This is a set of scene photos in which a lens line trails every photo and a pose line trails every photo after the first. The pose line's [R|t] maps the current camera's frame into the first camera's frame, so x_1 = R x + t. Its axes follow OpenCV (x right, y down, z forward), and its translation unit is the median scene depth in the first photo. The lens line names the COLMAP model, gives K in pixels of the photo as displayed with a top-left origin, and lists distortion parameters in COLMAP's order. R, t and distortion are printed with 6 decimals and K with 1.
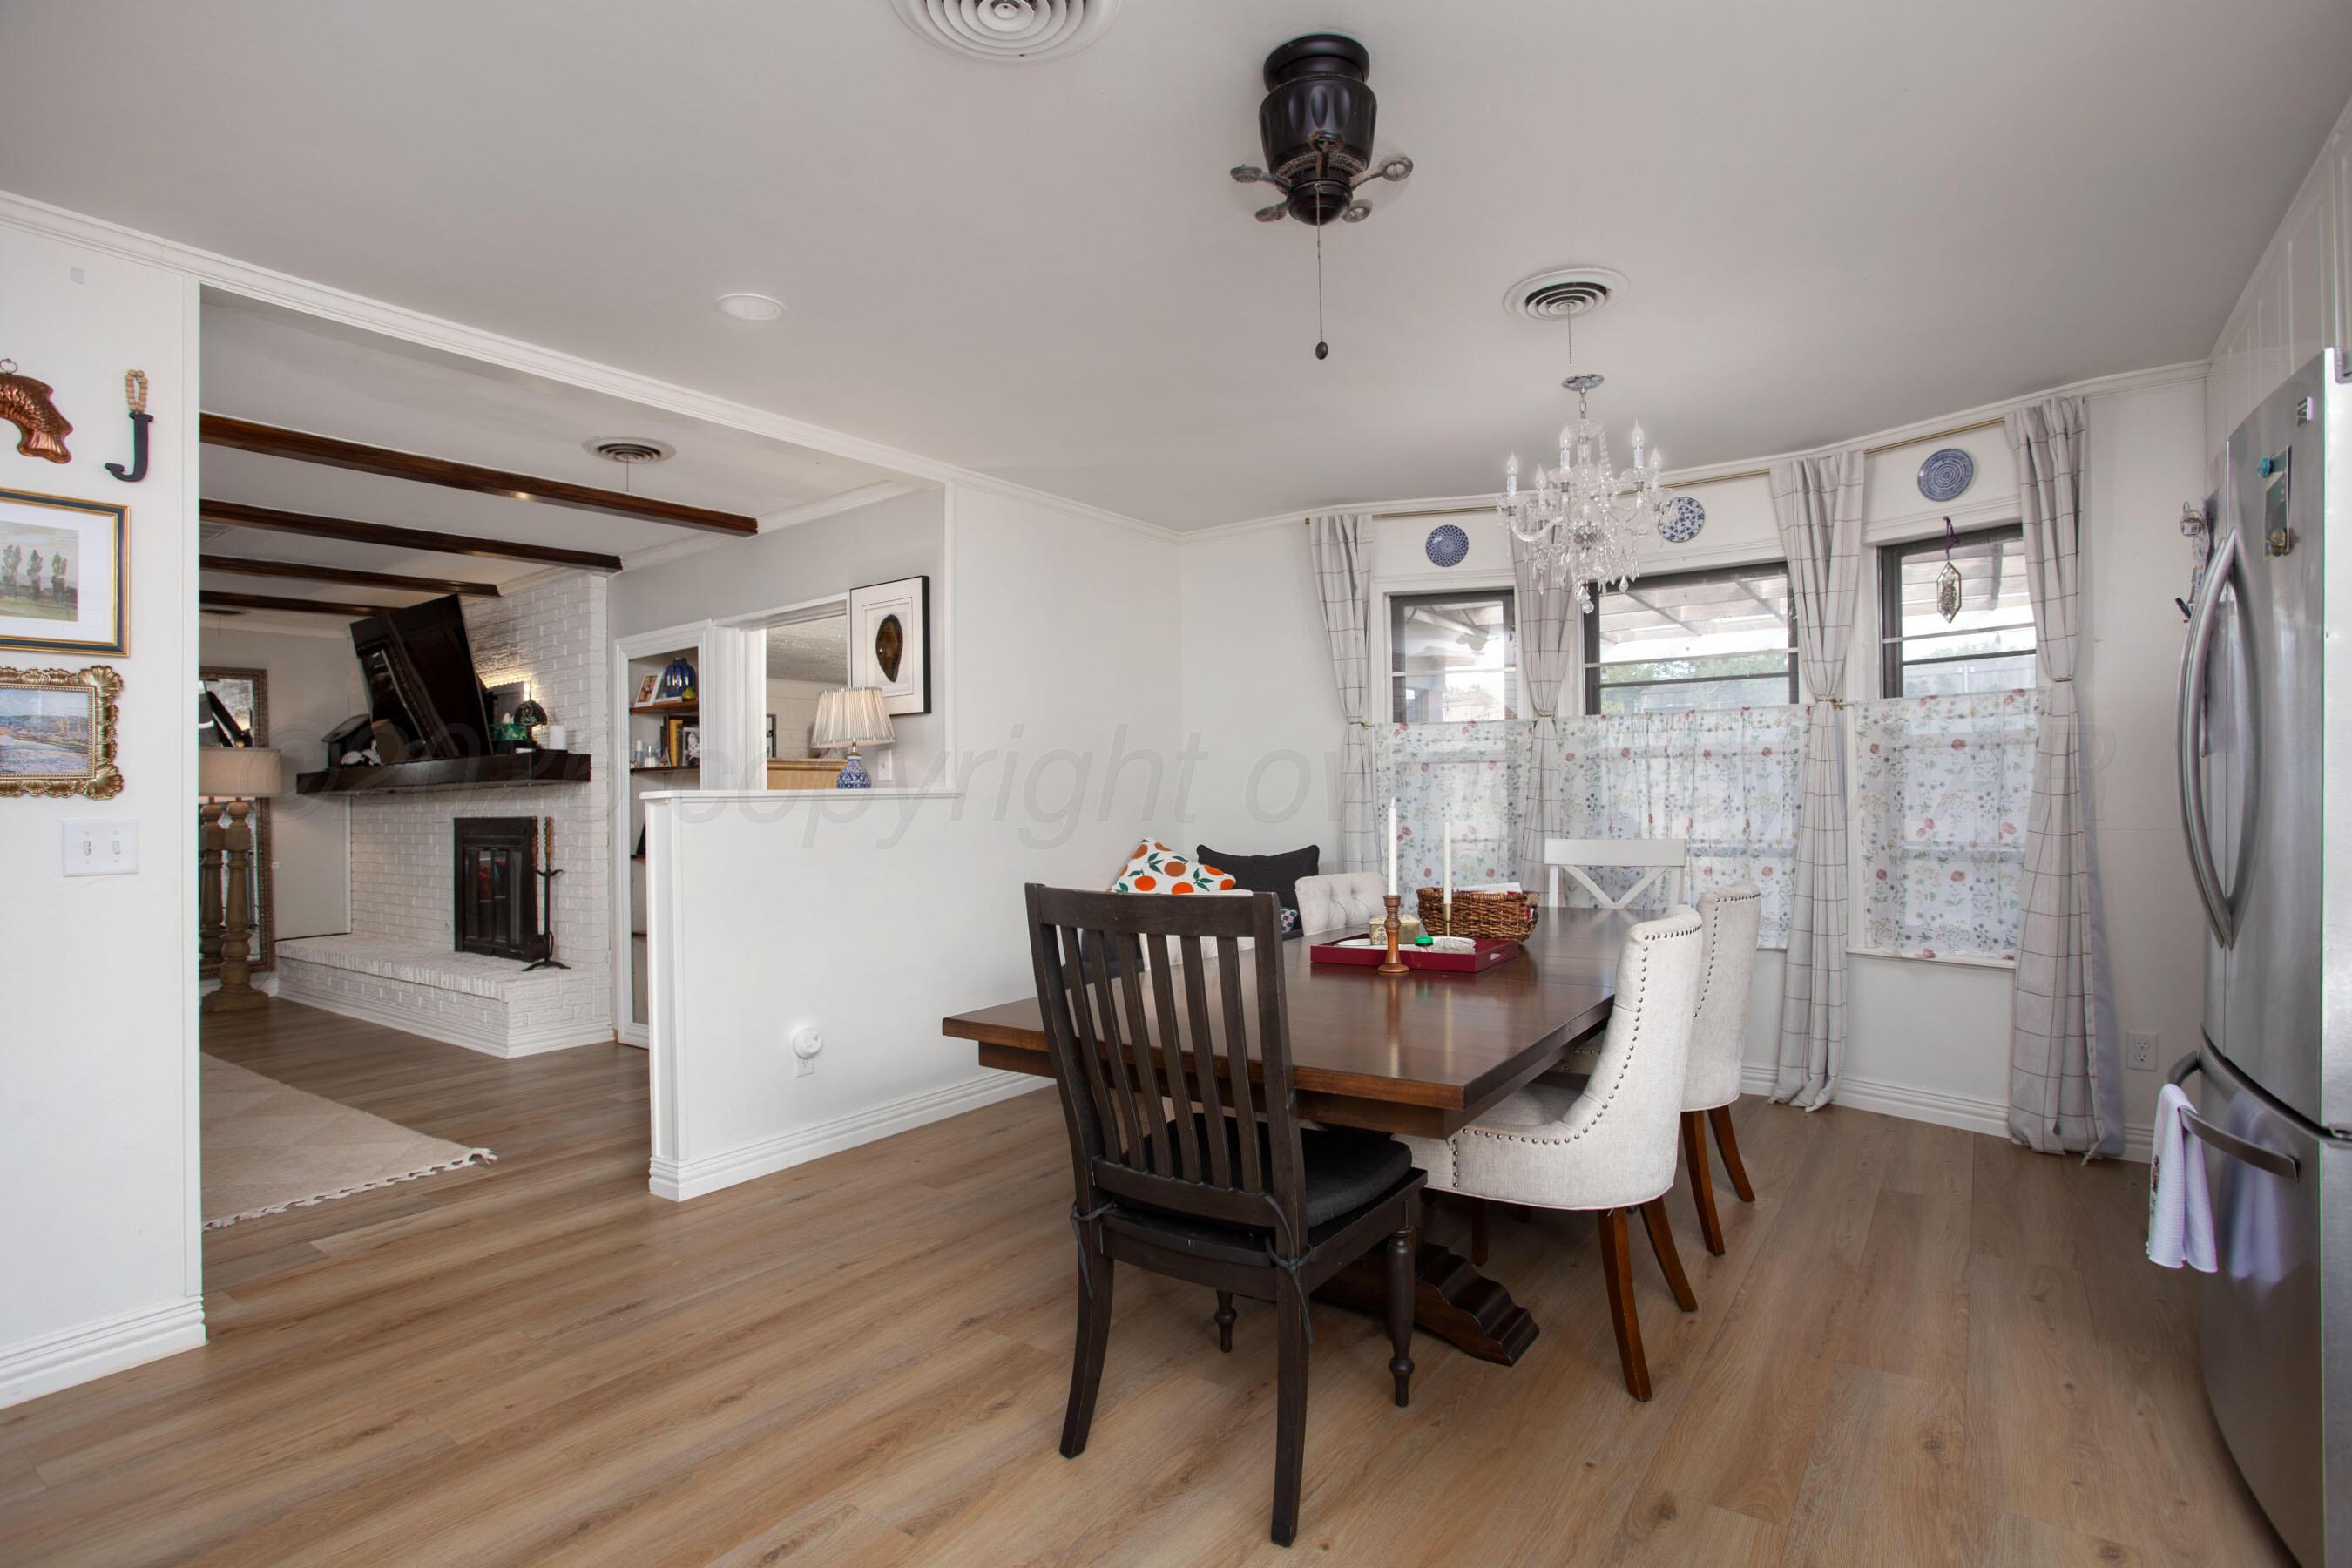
lens RADIAL K [[1163.3, 0, 1177.5], [0, 1163.3, 793.4], [0, 0, 1]] dist [-0.051143, 0.021484]
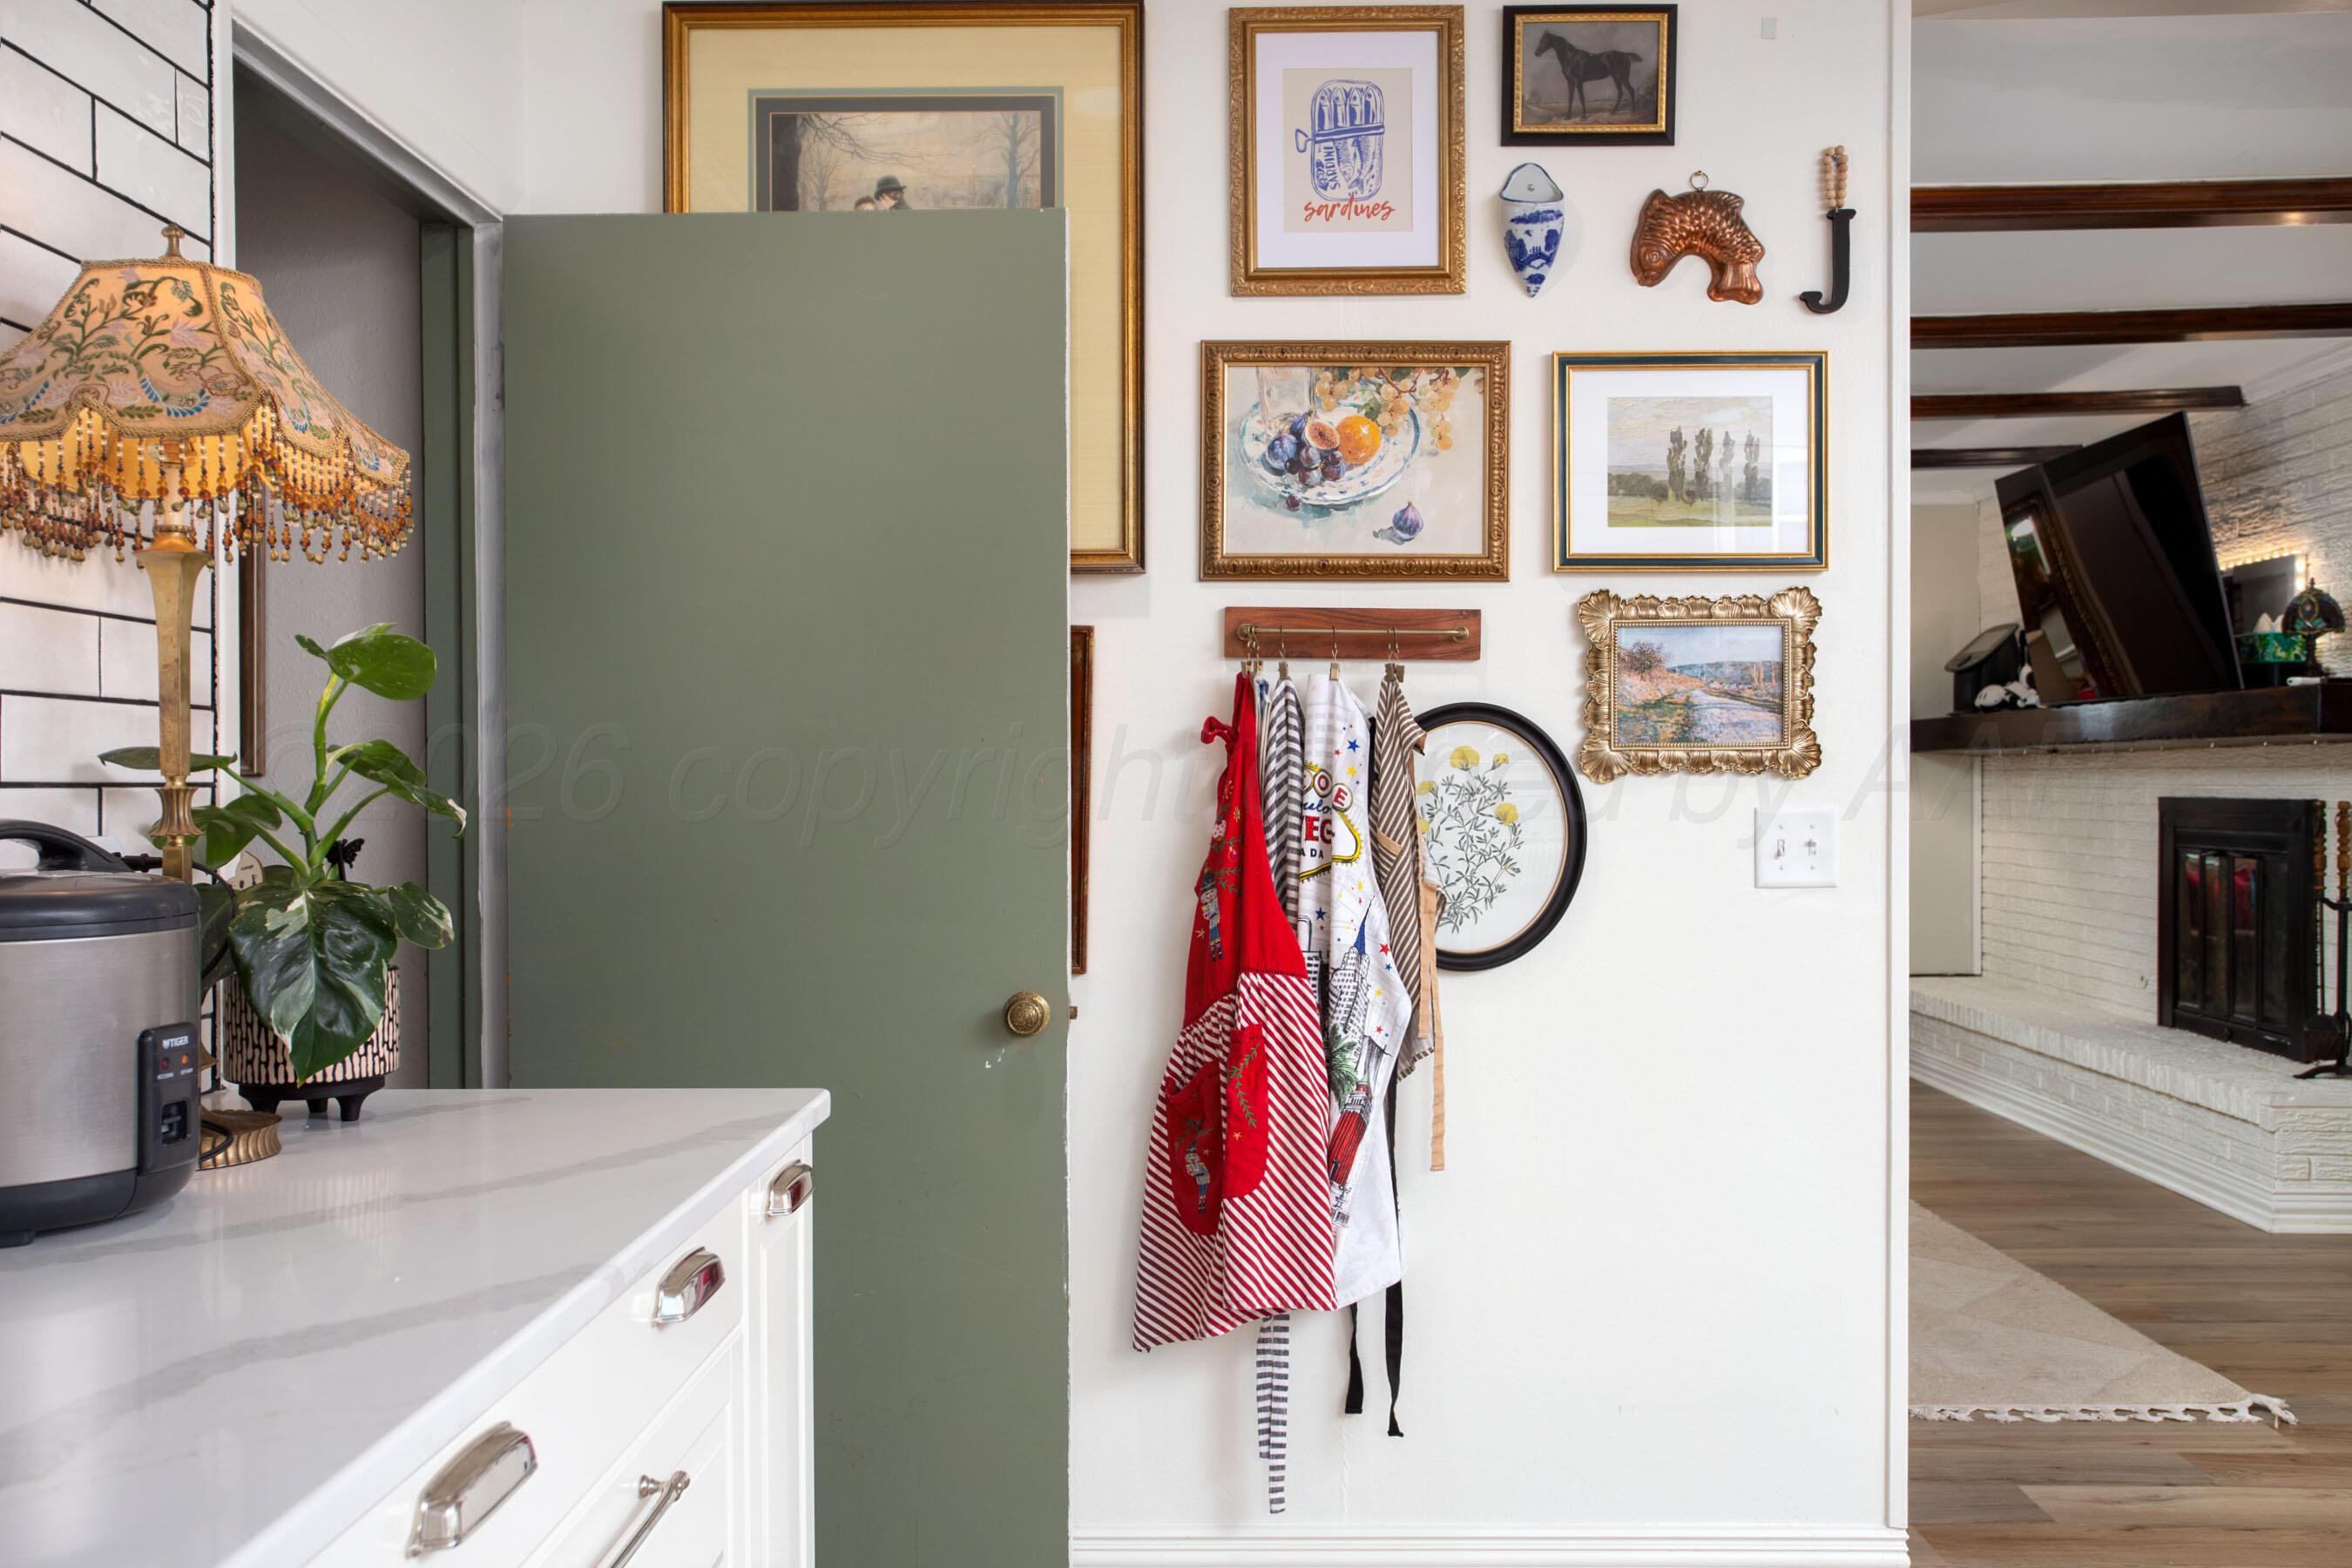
lens RADIAL K [[2078.9, 0, 1181.8], [0, 2078.9, 777.2], [0, 0, 1]] dist [0.011030, -0.003224]
pose [[0.562093, 0.014170, -0.826953, -0.066069], [-0.001523, 0.999869, 0.016098, -0.009864], [0.827073, -0.007789, 0.562041, -0.020147]]
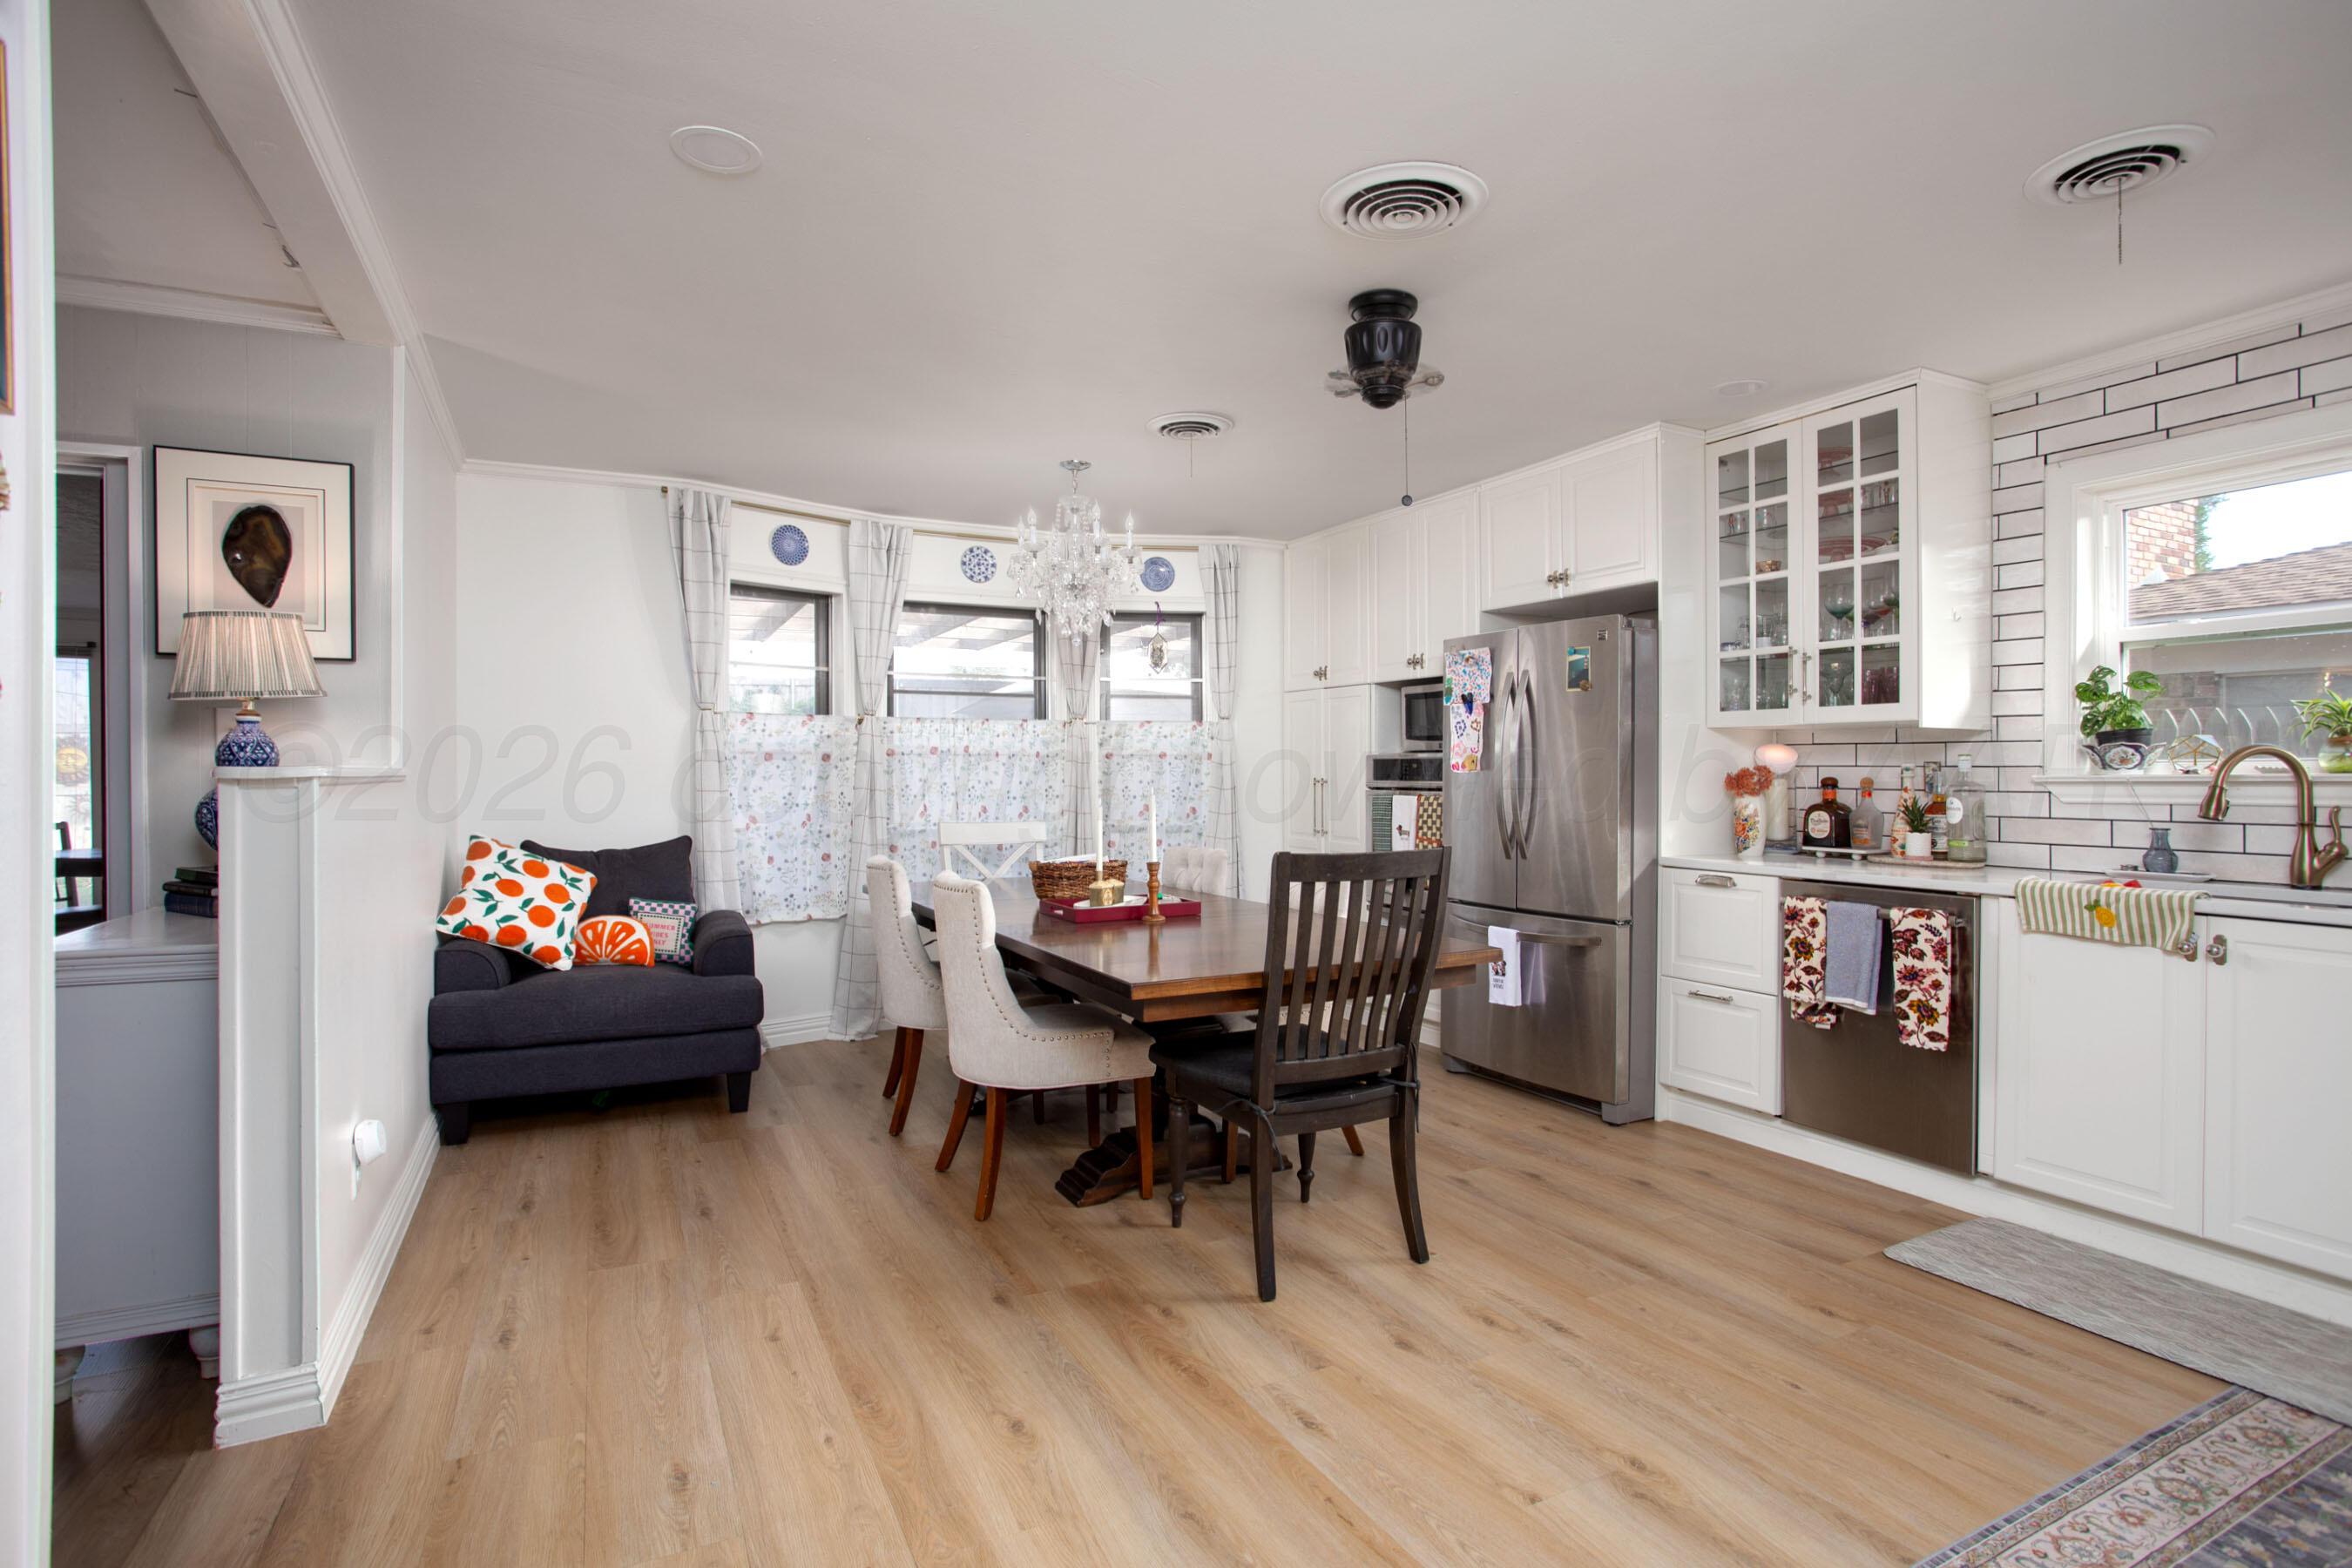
lens RADIAL K [[1163.3, 0, 1193.3], [0, 1163.3, 773.4], [0, 0, 1]] dist [-0.051143, 0.021484]
pose [[0.459969, 0.015704, 0.887796, -0.913062], [-0.008055, 0.999876, -0.013514, 0.005958], [-0.887898, -0.000936, 0.460039, 0.344840]]
